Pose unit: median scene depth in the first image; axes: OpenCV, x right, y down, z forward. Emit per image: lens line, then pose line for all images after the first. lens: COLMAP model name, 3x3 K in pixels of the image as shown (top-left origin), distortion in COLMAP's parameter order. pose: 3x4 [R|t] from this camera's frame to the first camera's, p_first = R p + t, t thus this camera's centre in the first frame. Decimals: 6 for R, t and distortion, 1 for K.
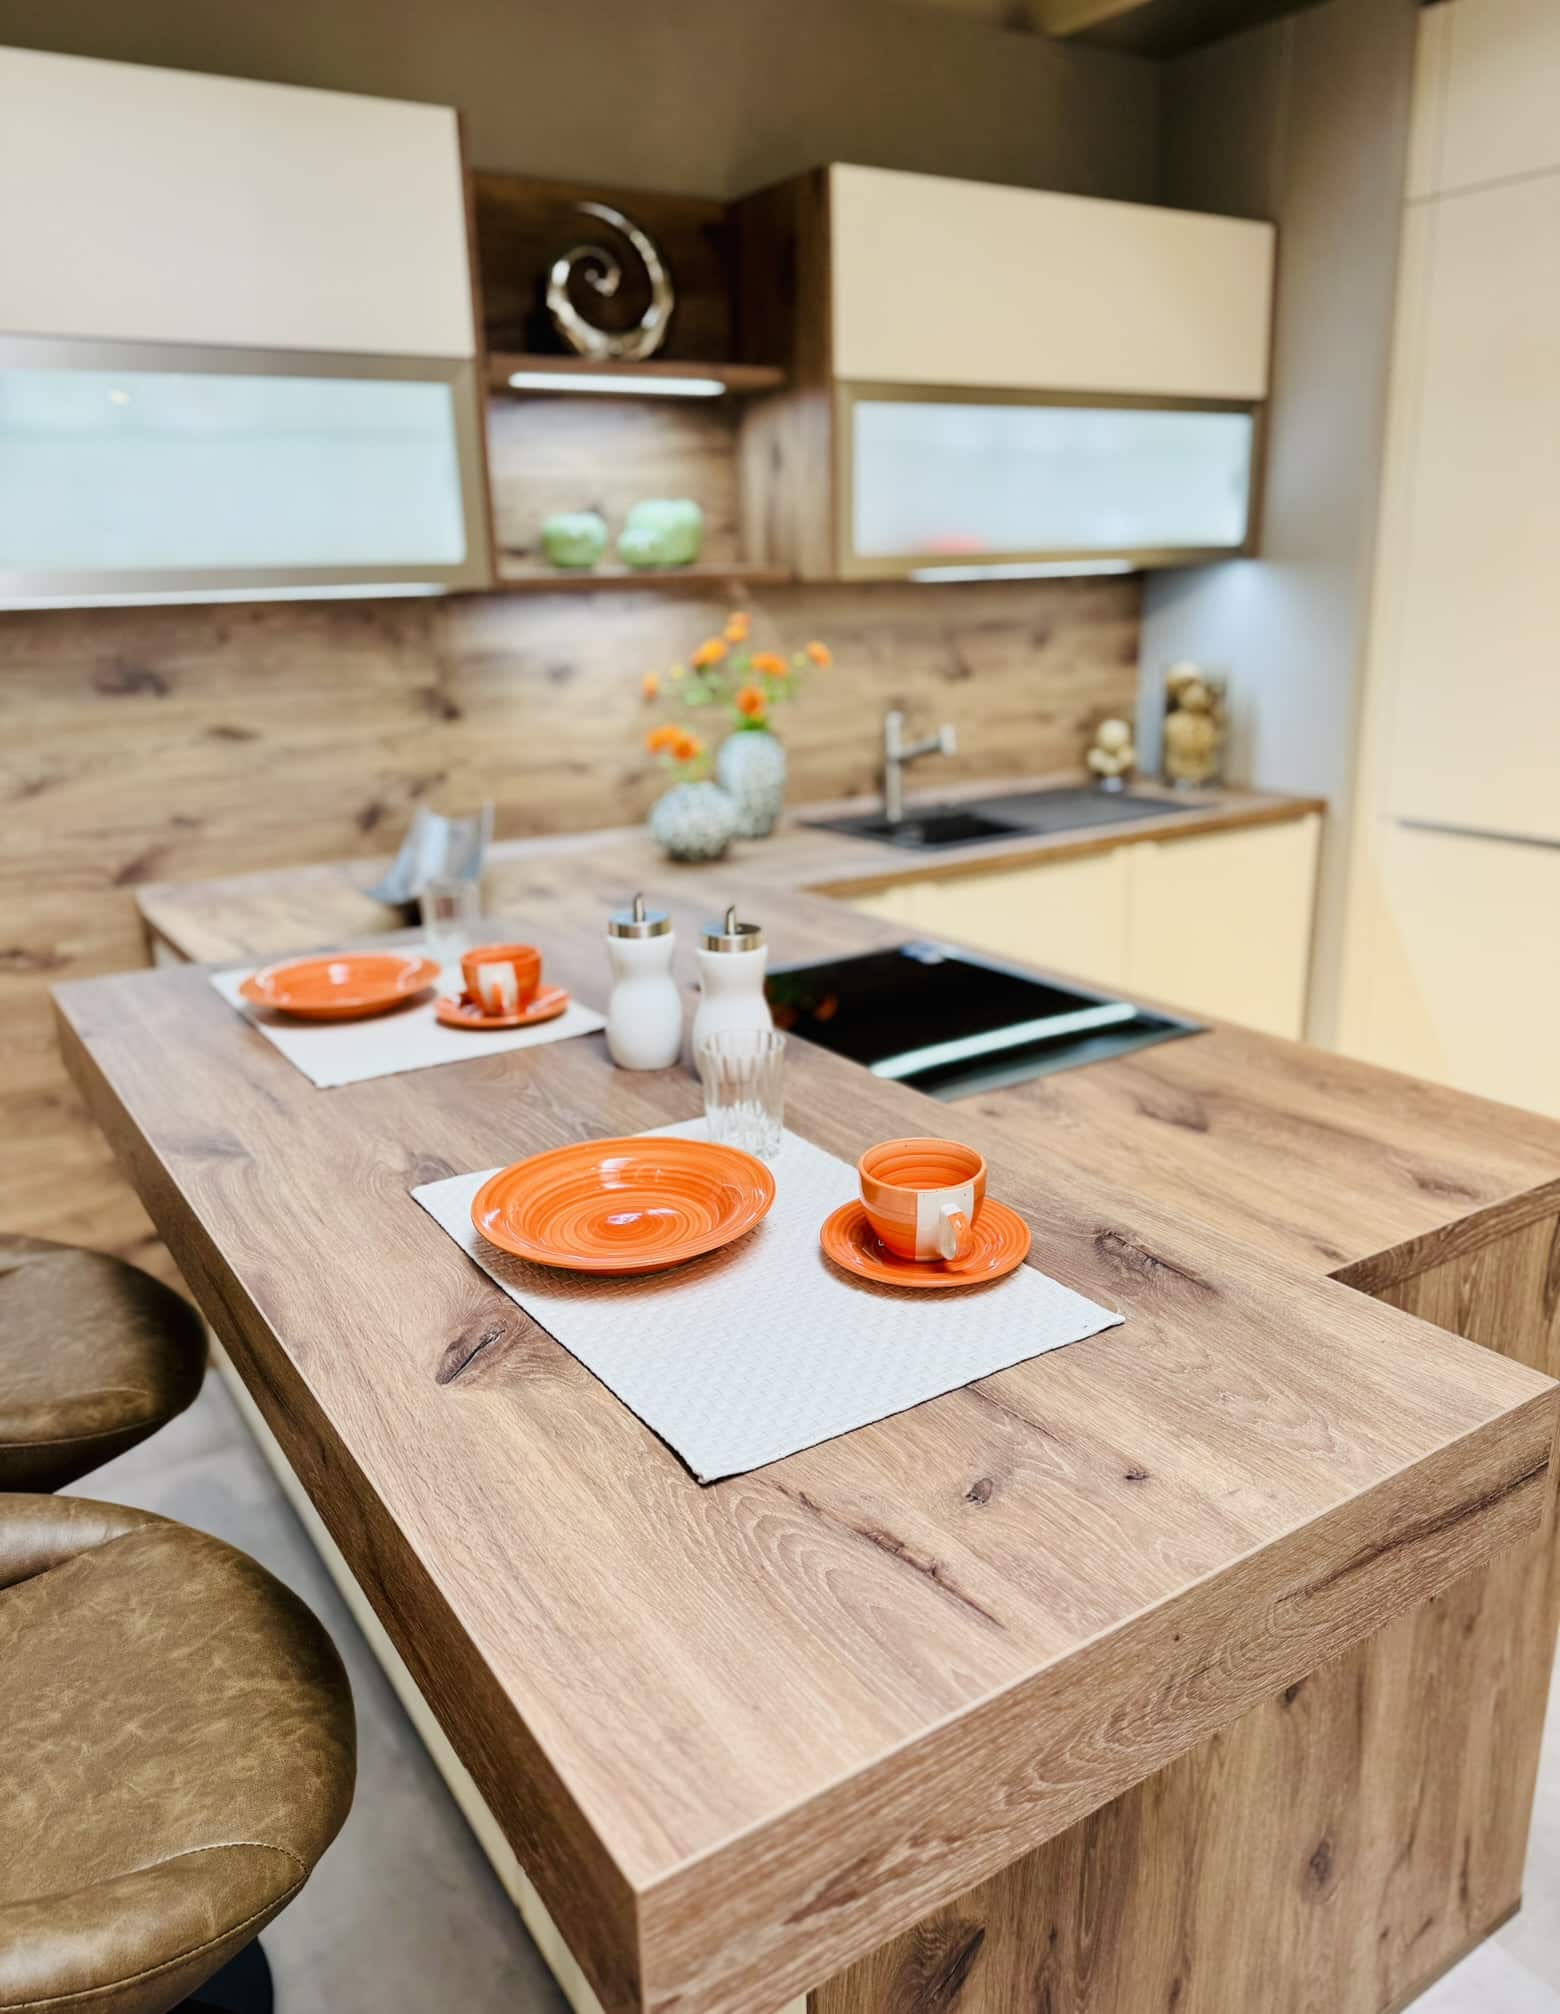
lens RADIAL K [[1430.8, 0, 780.0], [0, 1430.8, 1007.0], [0, 0, 1]] dist [0.005554, -0.000322]
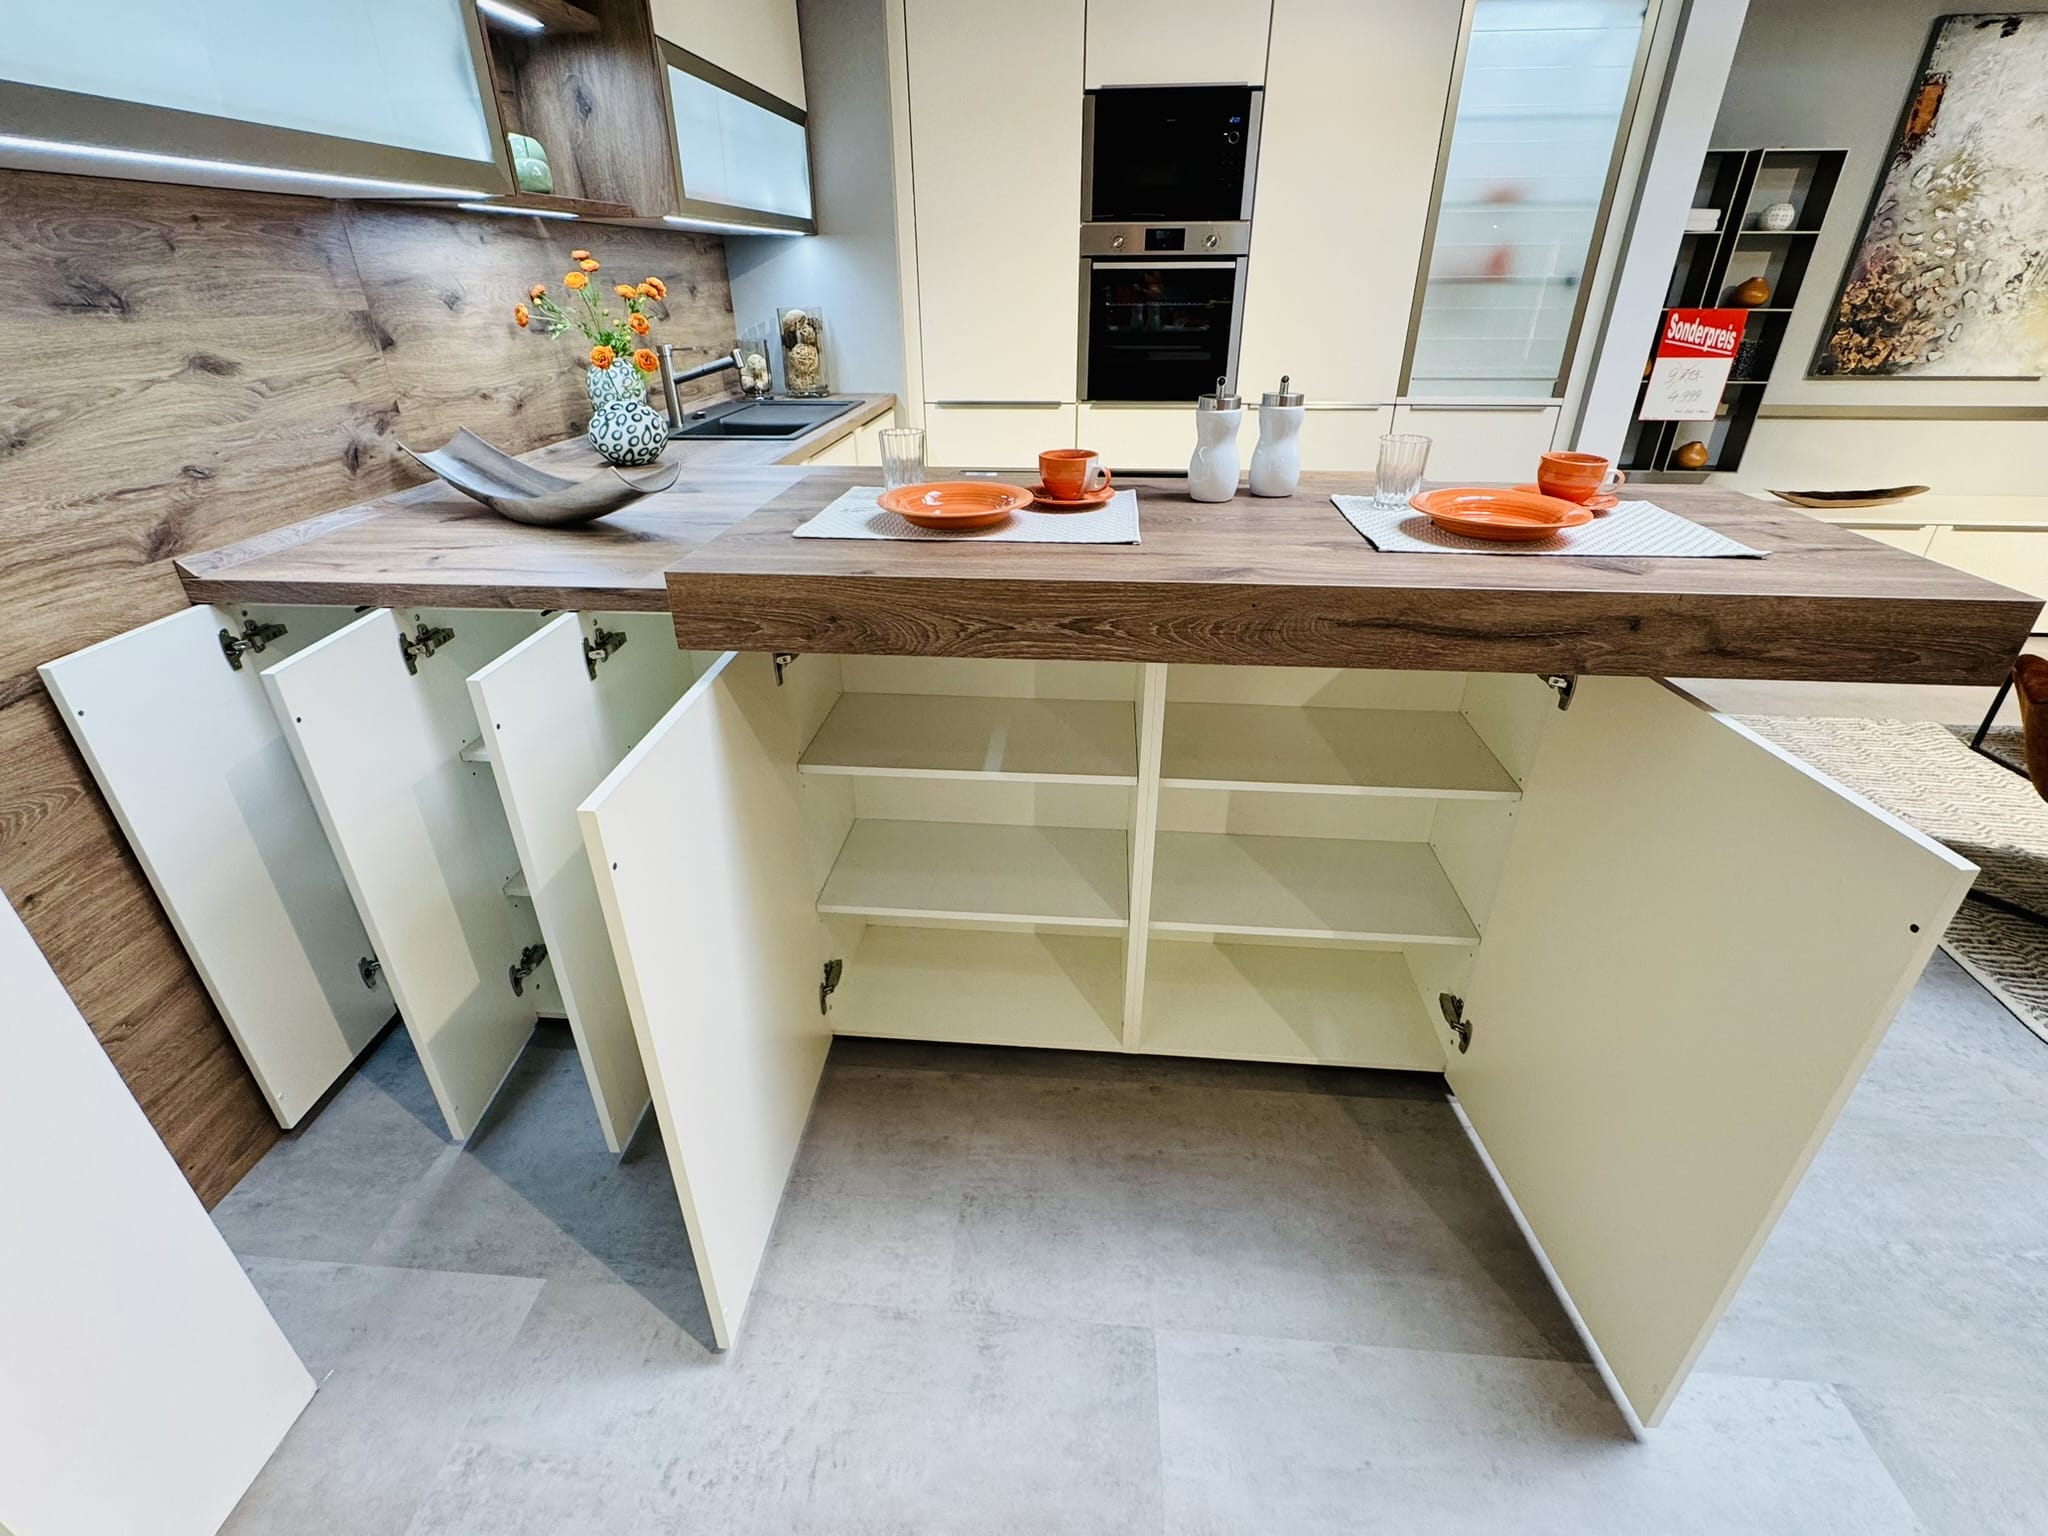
lens RADIAL K [[935.3, 0, 1024.0], [0, 935.3, 768.0], [0, 0, 1]] dist [0.000953, 0.000078]
pose [[0.602115, -0.351031, 0.717102, -0.557127], [0.219585, 0.936334, 0.273973, -0.007919], [-0.767620, -0.007499, 0.640862, 0.244353]]
